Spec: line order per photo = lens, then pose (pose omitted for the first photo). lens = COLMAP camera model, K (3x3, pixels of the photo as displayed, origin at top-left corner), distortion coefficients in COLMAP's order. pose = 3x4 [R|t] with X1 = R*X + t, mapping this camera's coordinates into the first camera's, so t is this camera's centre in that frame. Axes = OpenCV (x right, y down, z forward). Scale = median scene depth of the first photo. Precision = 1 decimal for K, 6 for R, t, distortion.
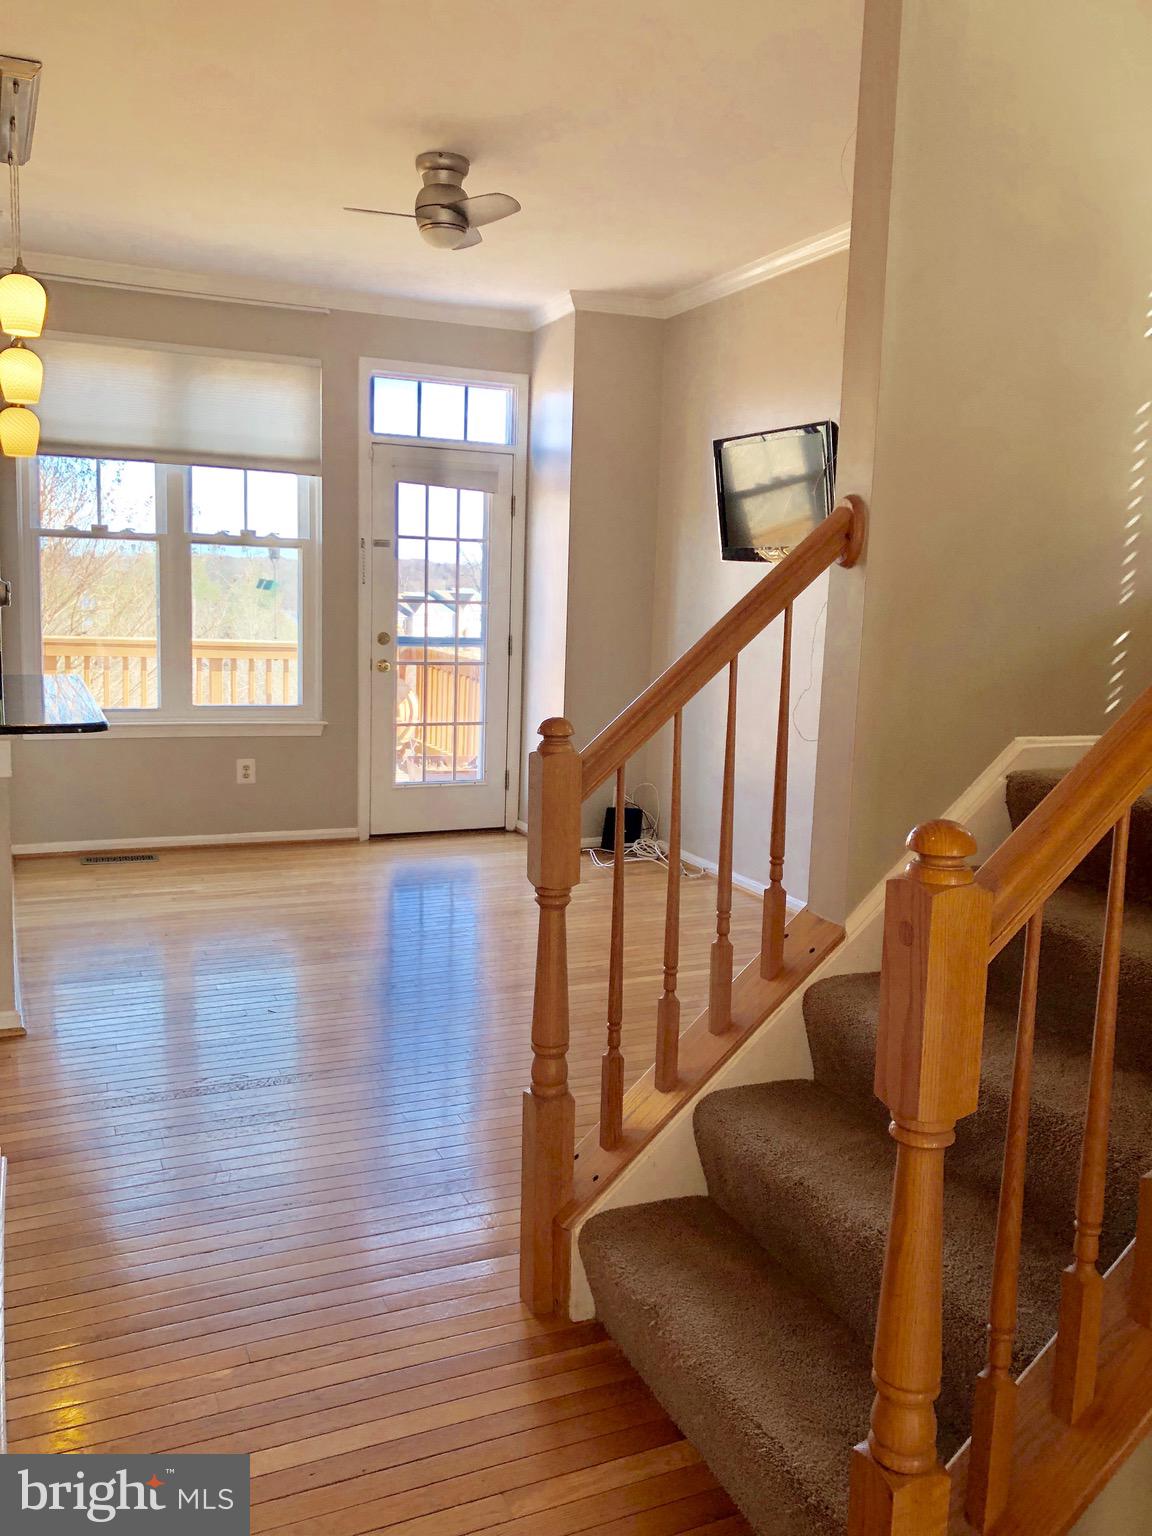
lens RADIAL K [[1265.3, 0, 588.6], [0, 1265.3, 772.3], [0, 0, 1]] dist [0.032705, -0.012587]
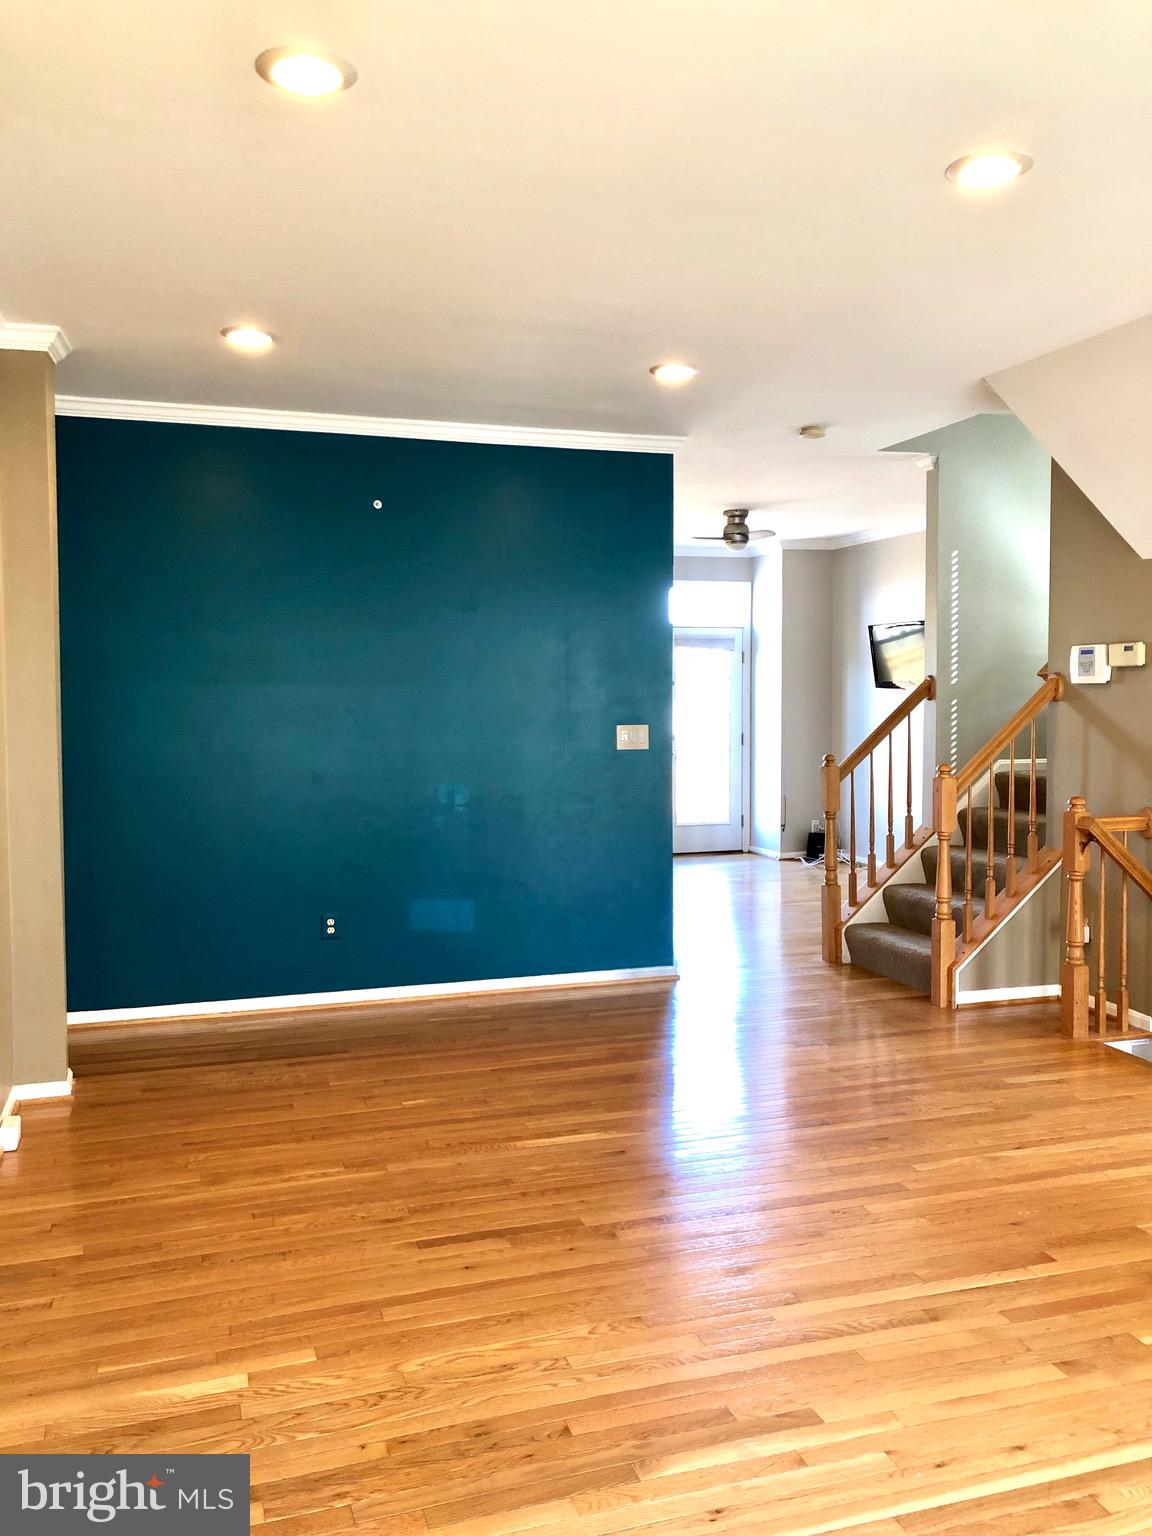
lens RADIAL K [[1265.3, 0, 562.9], [0, 1265.3, 771.2], [0, 0, 1]] dist [0.032705, -0.012587]
pose [[0.992099, -0.031036, -0.121559, -0.107979], [0.020548, 0.996031, -0.086604, 0.090052], [0.123764, 0.083422, 0.988799, -0.757393]]
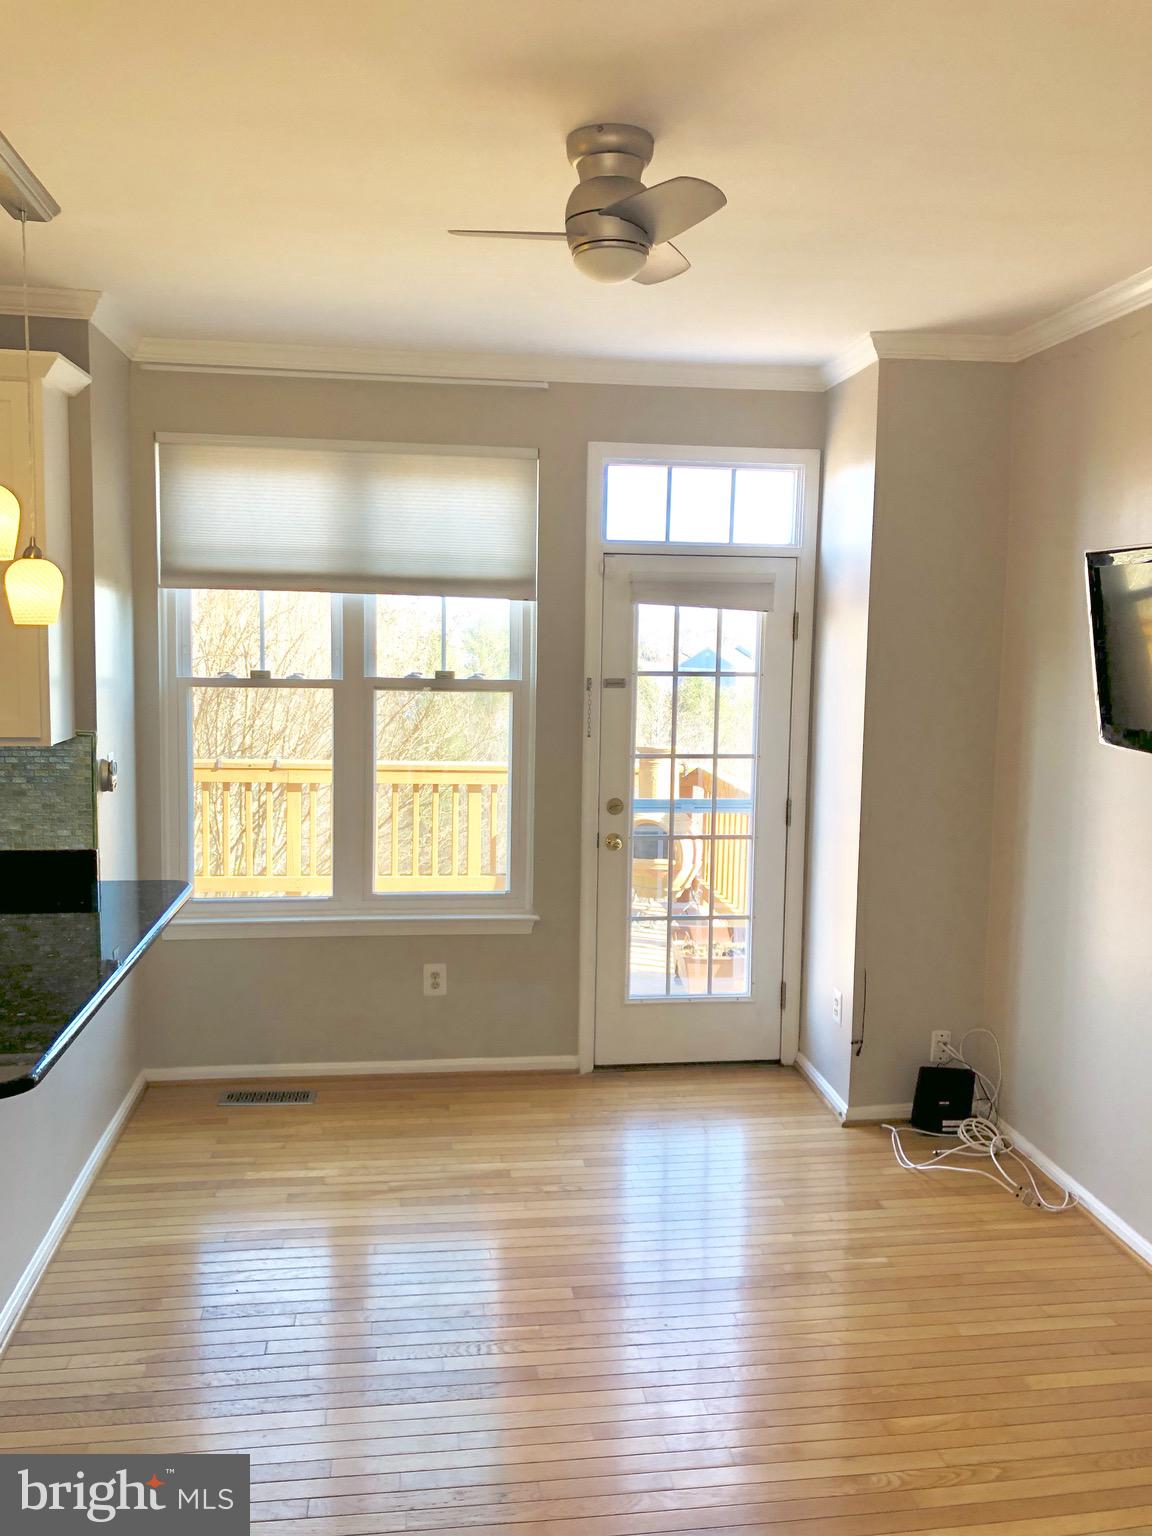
lens RADIAL K [[1265.3, 0, 586.8], [0, 1265.3, 753.7], [0, 0, 1]] dist [0.032705, -0.012587]
pose [[0.960114, 0.012116, -0.279346, 0.033152], [-0.026977, 0.998414, -0.049419, -0.107445], [0.278304, 0.054984, 0.958918, 0.294815]]
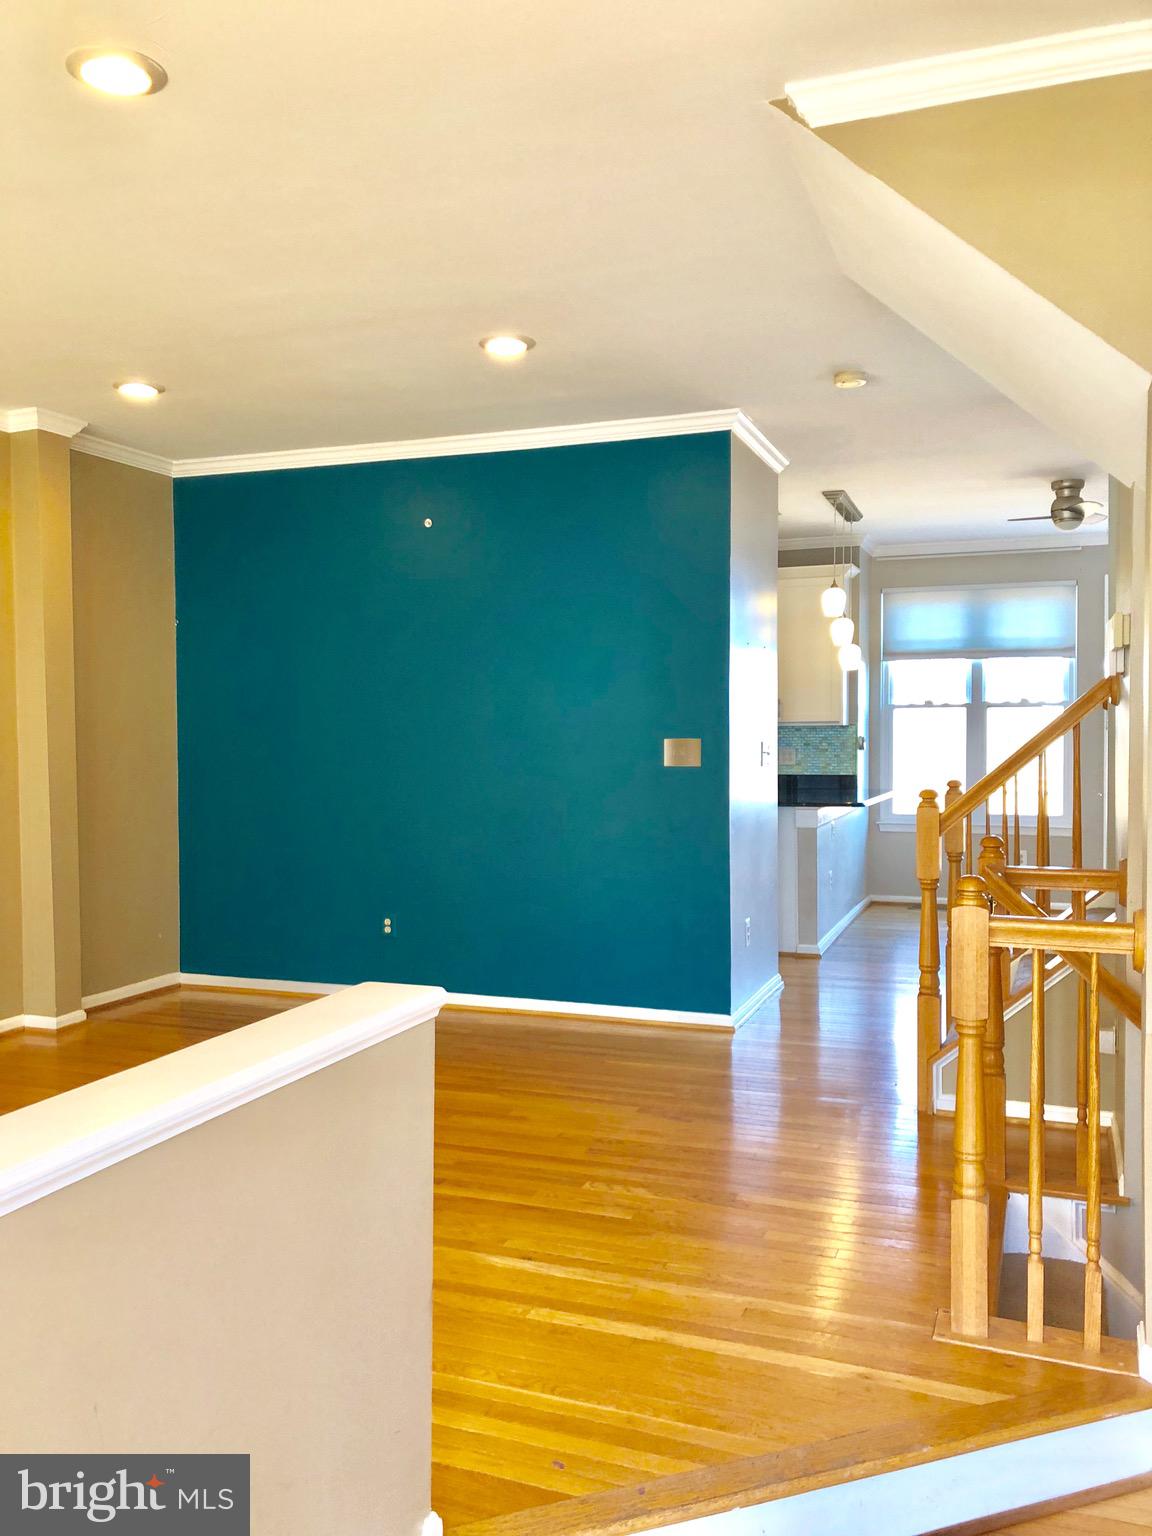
lens RADIAL K [[1265.3, 0, 562.5], [0, 1265.3, 775.7], [0, 0, 1]] dist [0.032705, -0.012587]
pose [[0.698402, -0.009971, -0.715636, 0.435259], [-0.077300, 0.993003, -0.089275, 0.080484], [0.711519, 0.117669, 0.692745, -0.429810]]
